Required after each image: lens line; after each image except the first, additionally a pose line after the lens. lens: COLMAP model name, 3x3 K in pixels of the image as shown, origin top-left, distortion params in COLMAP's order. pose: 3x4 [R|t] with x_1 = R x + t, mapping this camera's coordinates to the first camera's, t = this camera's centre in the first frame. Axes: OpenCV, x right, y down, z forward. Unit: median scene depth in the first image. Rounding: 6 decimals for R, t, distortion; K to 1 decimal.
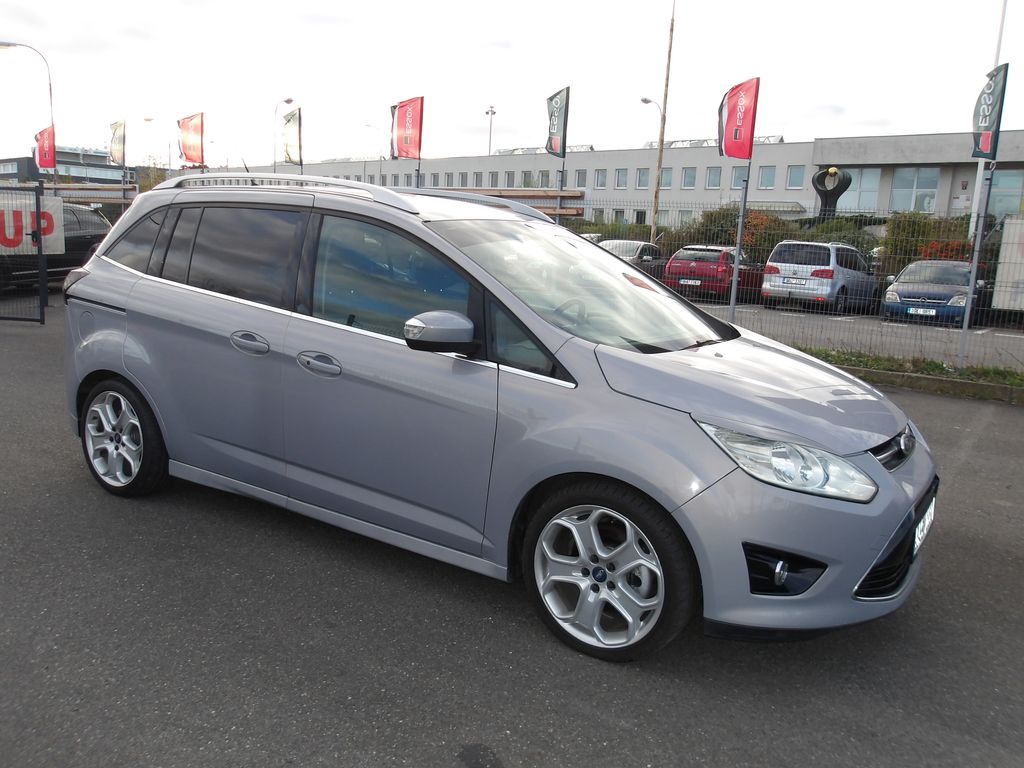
lens RADIAL K [[796.8, 0, 512.0], [0, 796.8, 408.2], [0, 0, 1]] dist [-0.043306, -0.000409]
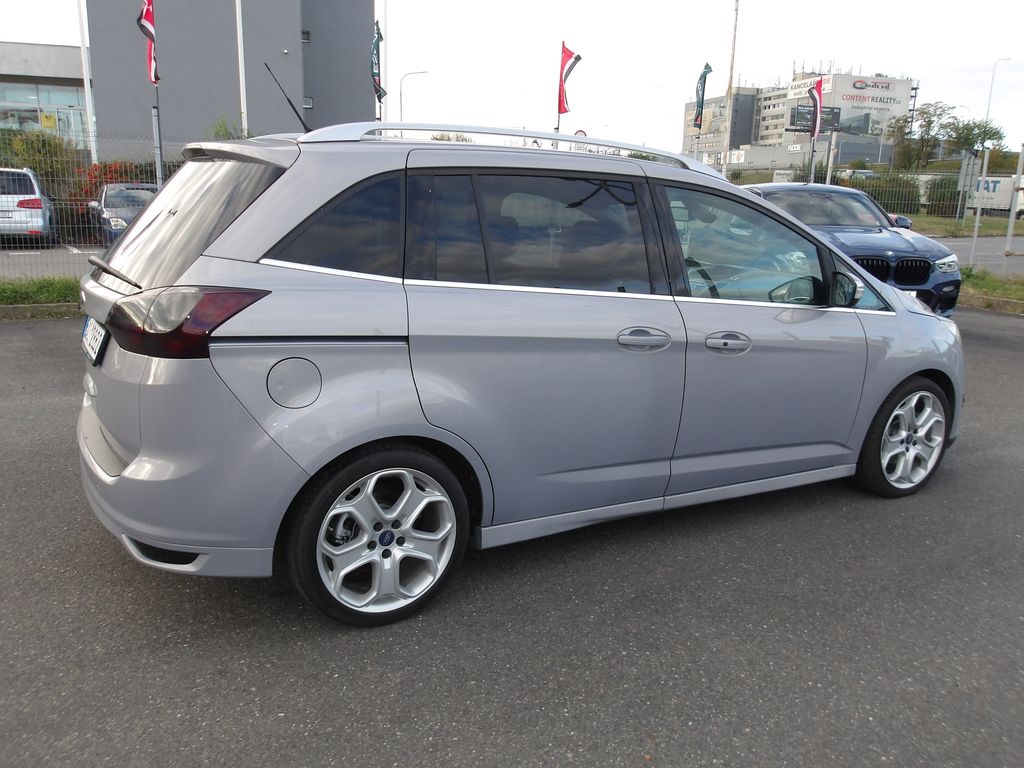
lens RADIAL K [[817.4, 0, 512.0], [0, 817.4, 384.0], [0, 0, 1]] dist [-0.013507, -0.006190]
pose [[0.500533, -0.235659, 0.833026, -1.014894], [0.183031, 0.969292, 0.164232, -0.182209], [-0.846148, 0.070266, 0.528296, 0.574120]]
